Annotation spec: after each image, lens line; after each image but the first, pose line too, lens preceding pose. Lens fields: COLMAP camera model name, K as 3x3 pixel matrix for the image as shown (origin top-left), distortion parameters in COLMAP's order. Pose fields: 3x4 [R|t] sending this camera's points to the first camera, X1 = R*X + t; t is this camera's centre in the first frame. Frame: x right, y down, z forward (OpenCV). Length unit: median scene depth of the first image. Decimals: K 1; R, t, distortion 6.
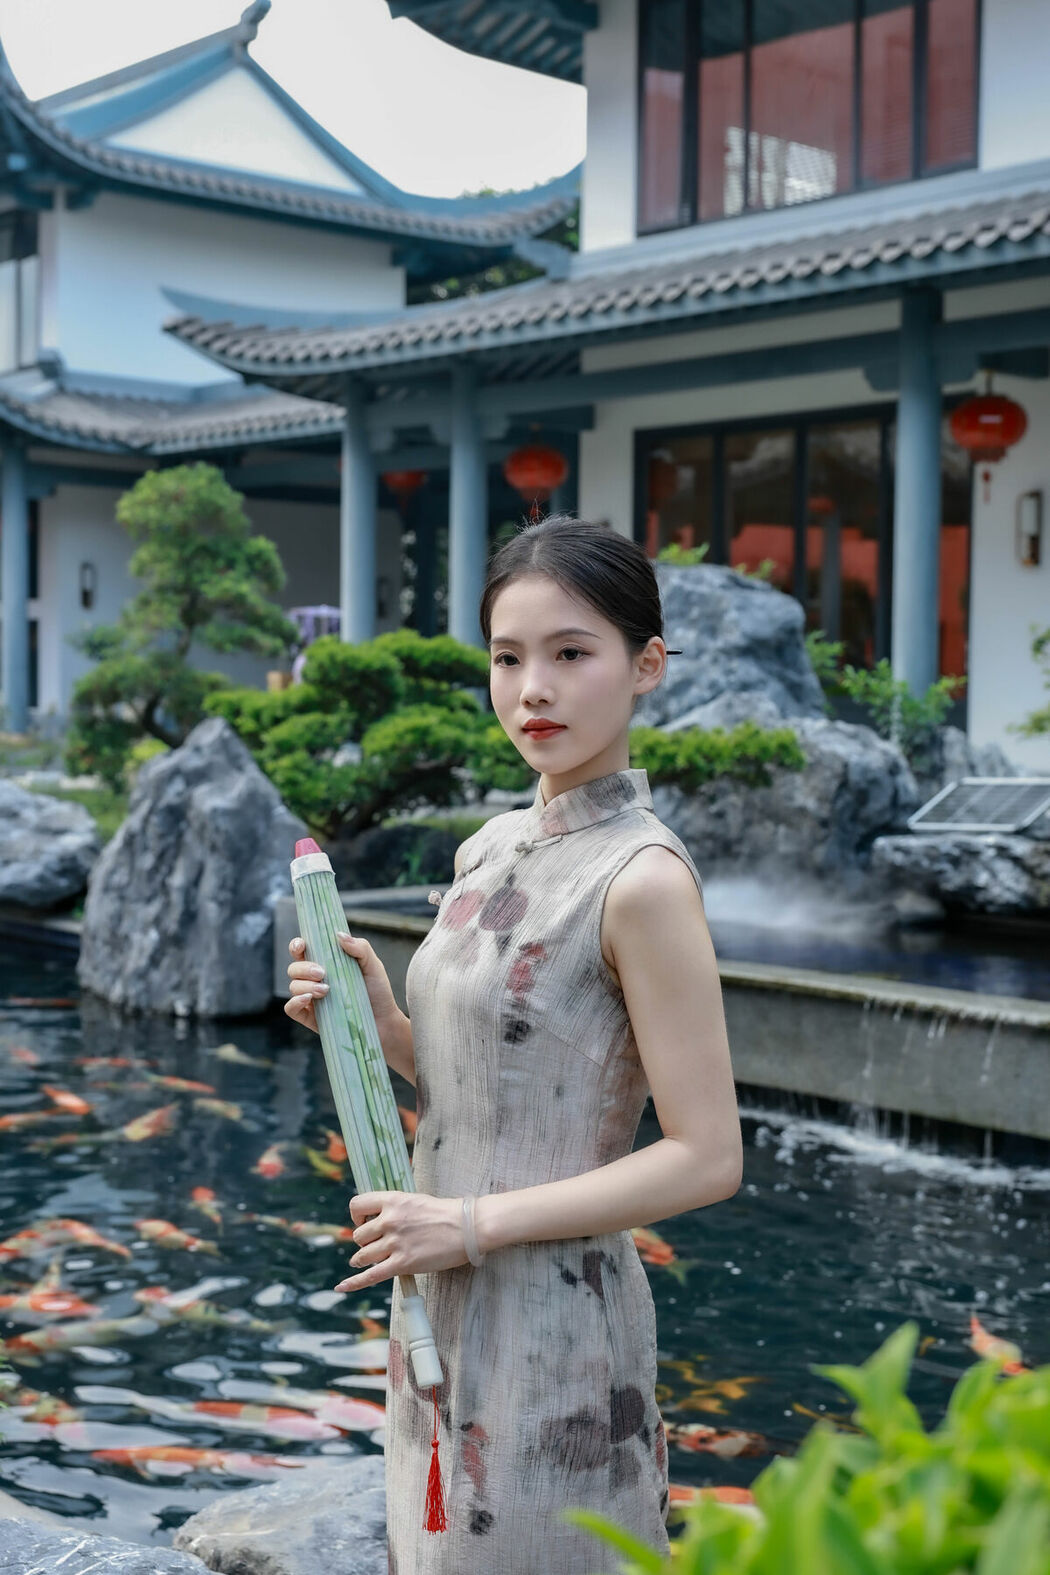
lens RADIAL K [[2209.6, 0, 515.3], [0, 2209.6, 758.8], [0, 0, 1]] dist [-0.000580, 0.000000]
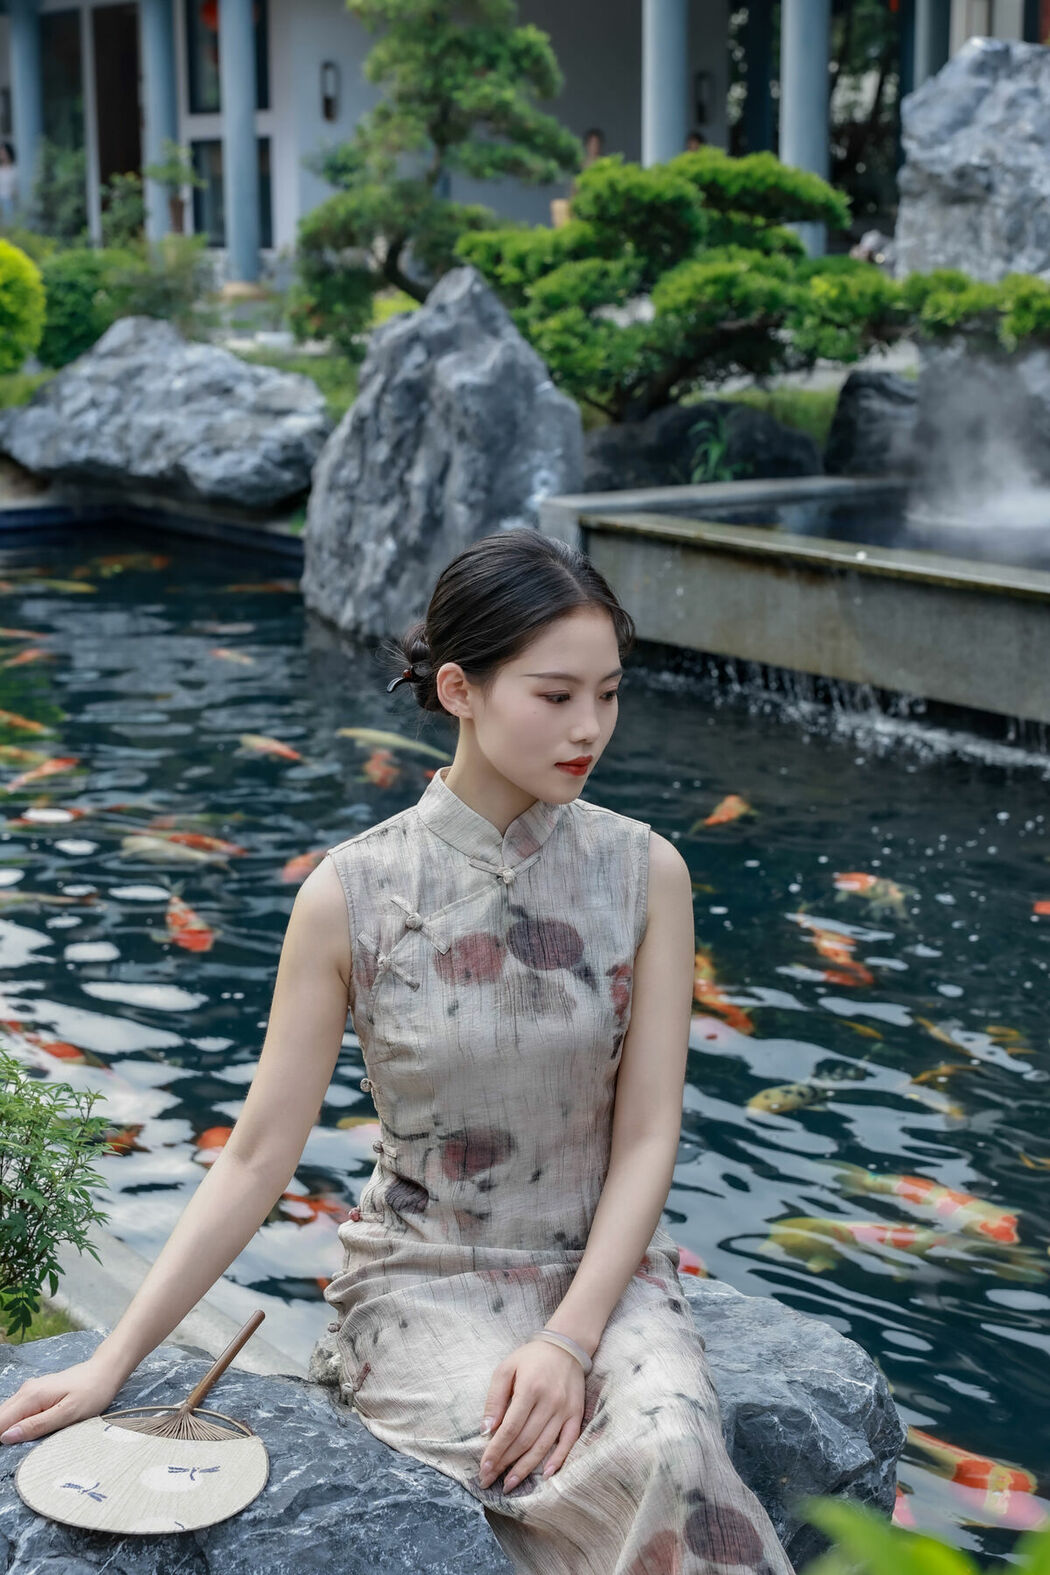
lens RADIAL K [[2734.6, 0, 499.1], [0, 2734.6, 800.0], [0, 0, 1]] dist [-0.022193, 0.000000]
pose [[0.990413, 0.012030, -0.137611, 0.012112], [0.012811, 0.983907, 0.178219, -0.005018], [0.137541, -0.178273, 0.974321, 0.020585]]
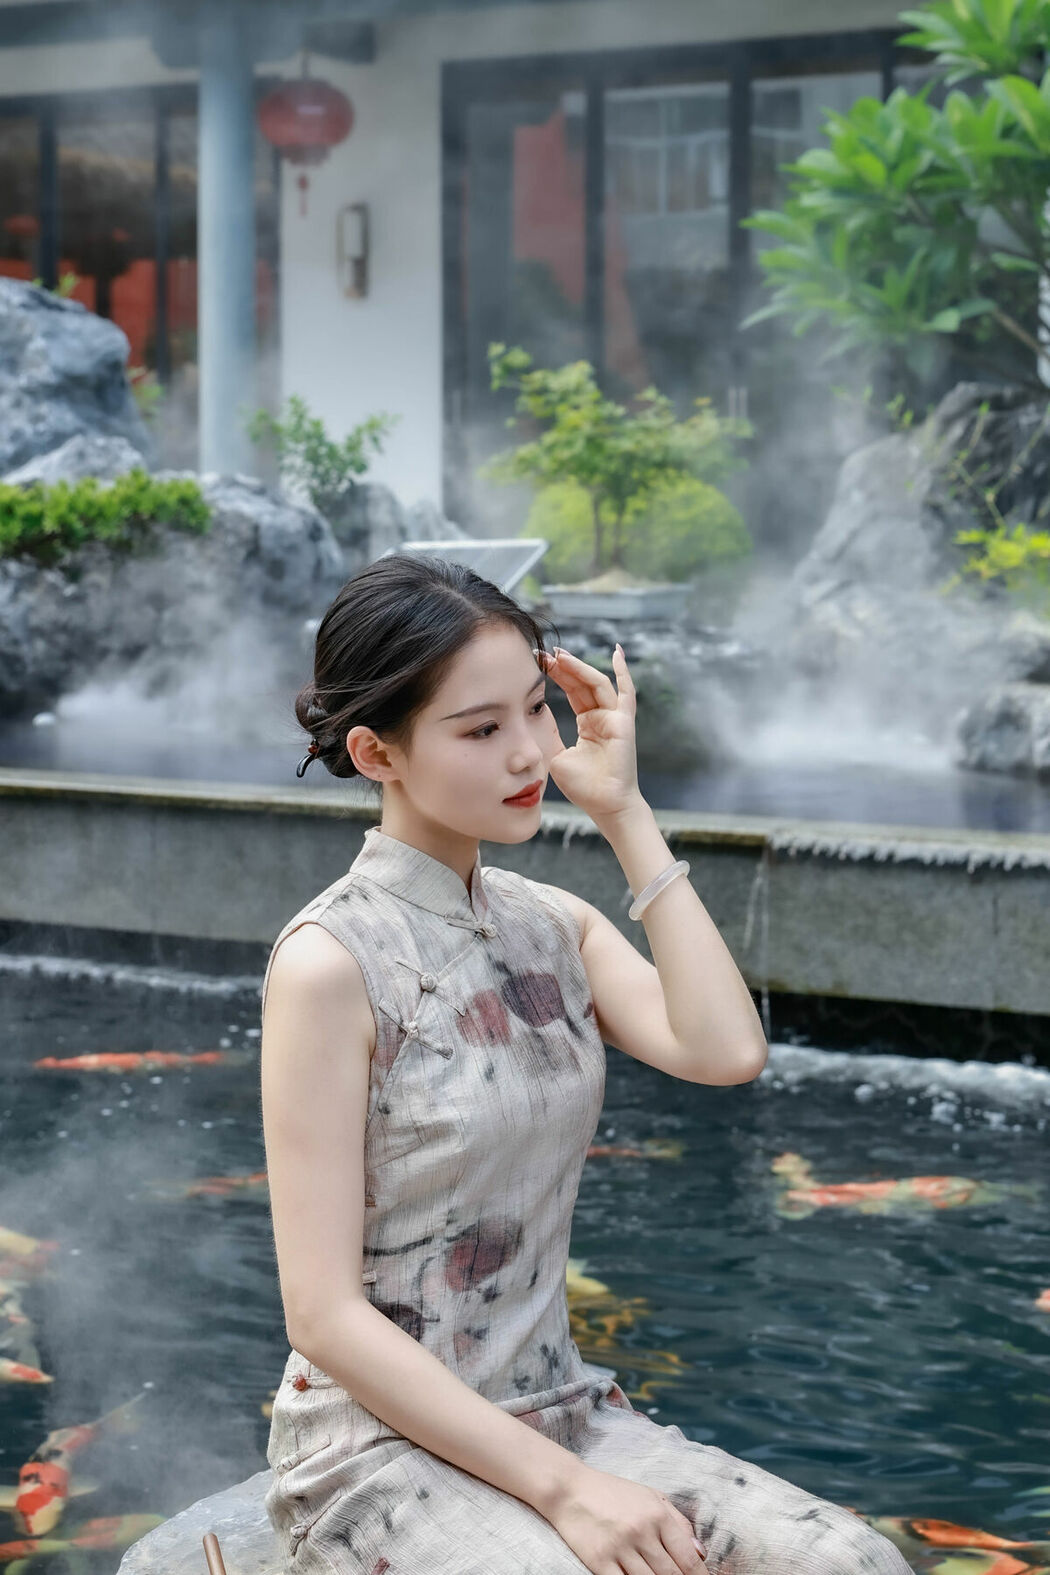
lens RADIAL K [[2767.3, 0, 557.3], [0, 2767.3, 654.5], [0, 0, 1]] dist [0.019484, 0.000000]
pose [[0.937137, -0.028951, 0.347758, -0.078189], [0.018061, 0.999241, 0.034515, 0.013651], [-0.348493, -0.026065, 0.936949, 0.051864]]
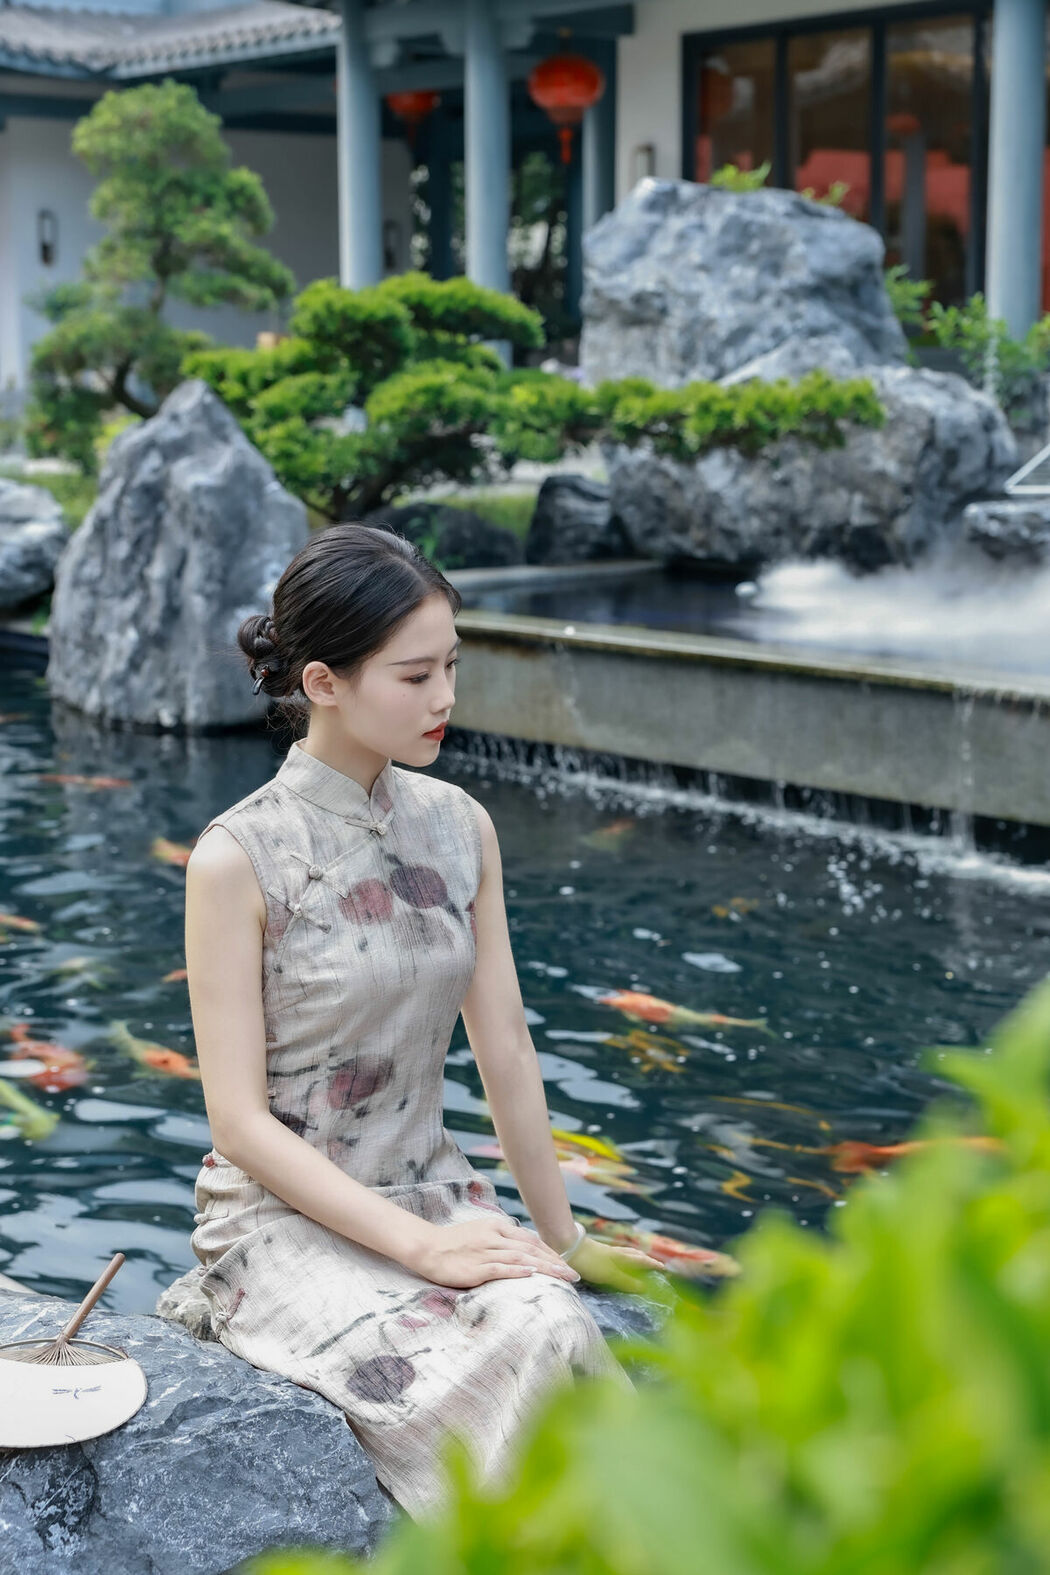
lens RADIAL K [[2520.8, 0, 525.6], [0, 2520.8, 776.8], [0, 0, 1]] dist [-0.034228, 0.000000]
pose [[0.999762, -0.018143, -0.012097, 0.001426], [0.019603, 0.990764, 0.134173, 0.005000], [0.009551, -0.134378, 0.990884, 0.014038]]
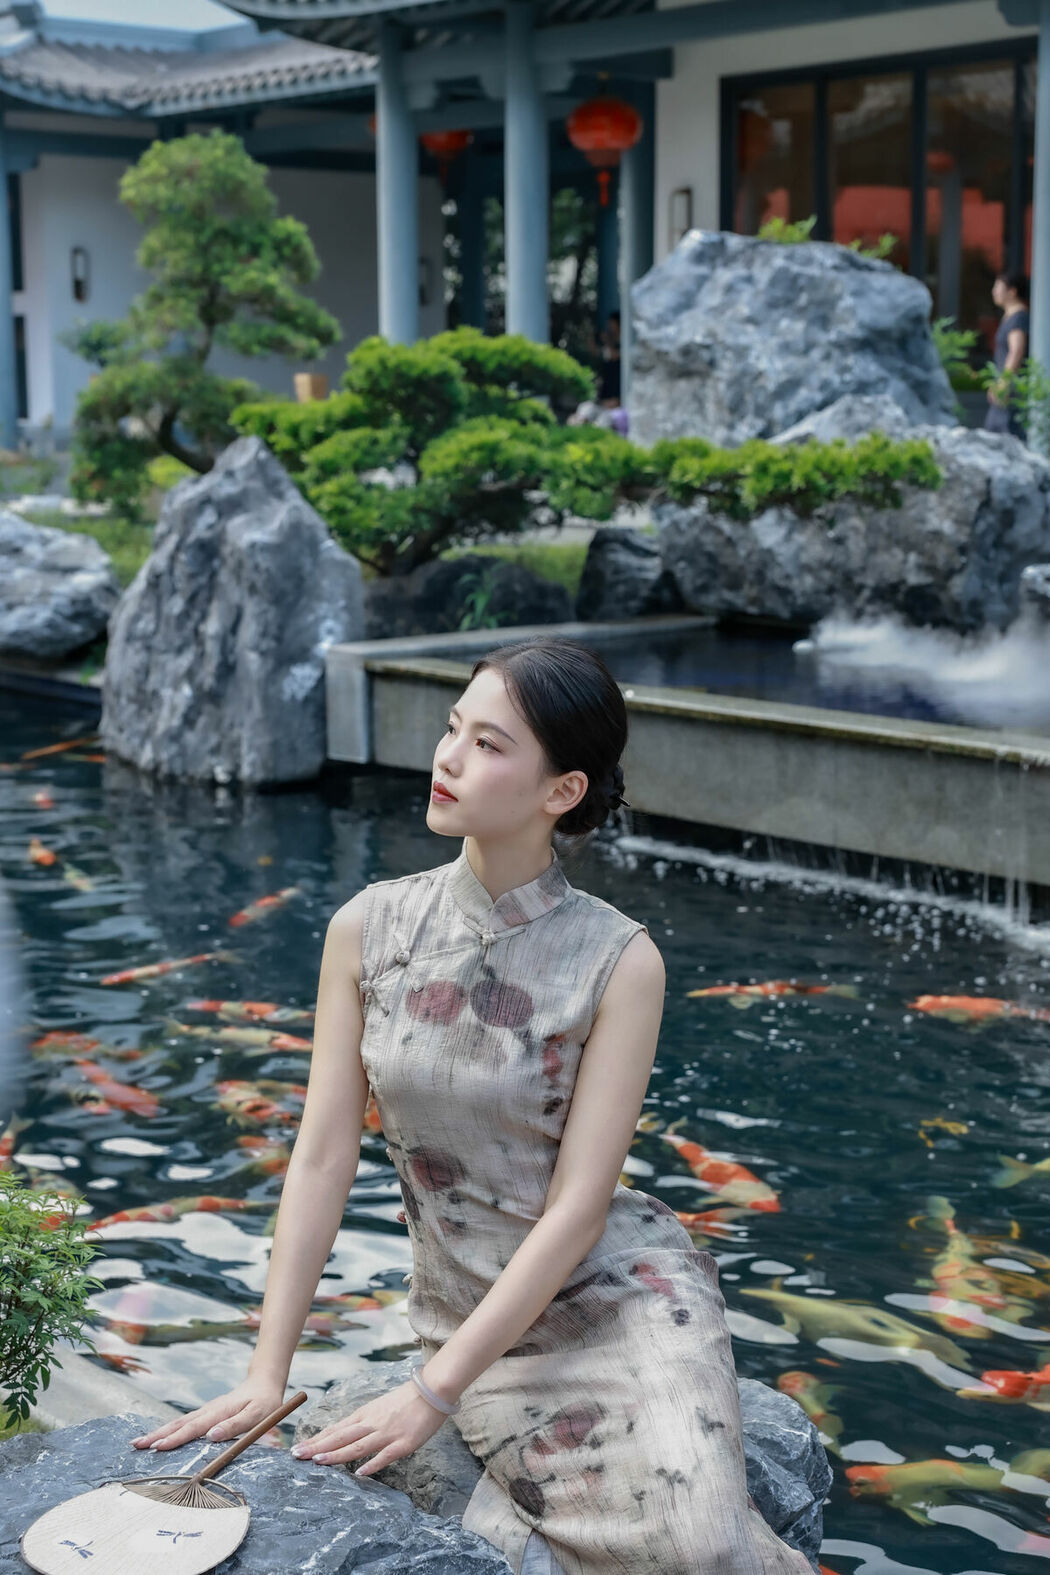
lens RADIAL K [[2530.2, 0, 525.3], [0, 2530.2, 775.2], [0, 0, 1]] dist [-0.015313, 0.000000]
pose [[0.999698, -0.014729, -0.019673, -0.010615], [0.017029, 0.992338, 0.122370, -0.006128], [0.017720, -0.122668, 0.992290, 0.010875]]
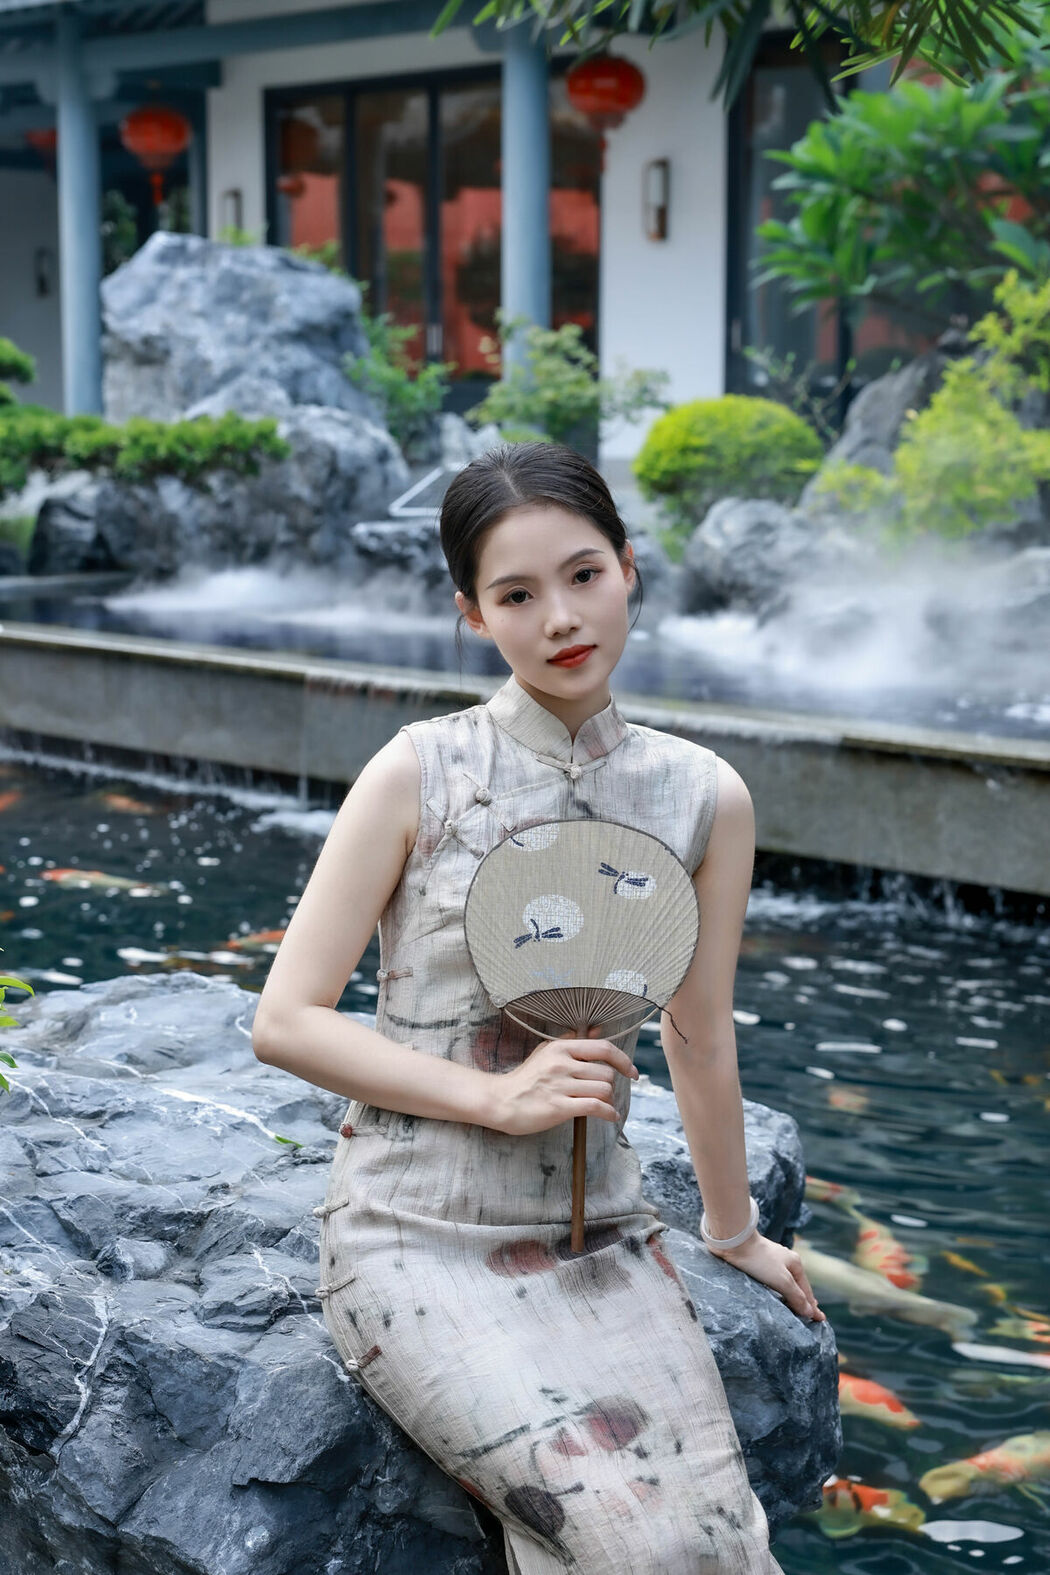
lens RADIAL K [[2475.9, 0, 549.3], [0, 2475.9, 854.8], [0, 0, 1]] dist [0.009917, 0.000000]
pose [[0.994903, -0.028701, 0.096668, 0.116967], [0.012823, 0.986865, 0.161037, 0.002681], [-0.100020, -0.158977, 0.982203, -0.140297]]
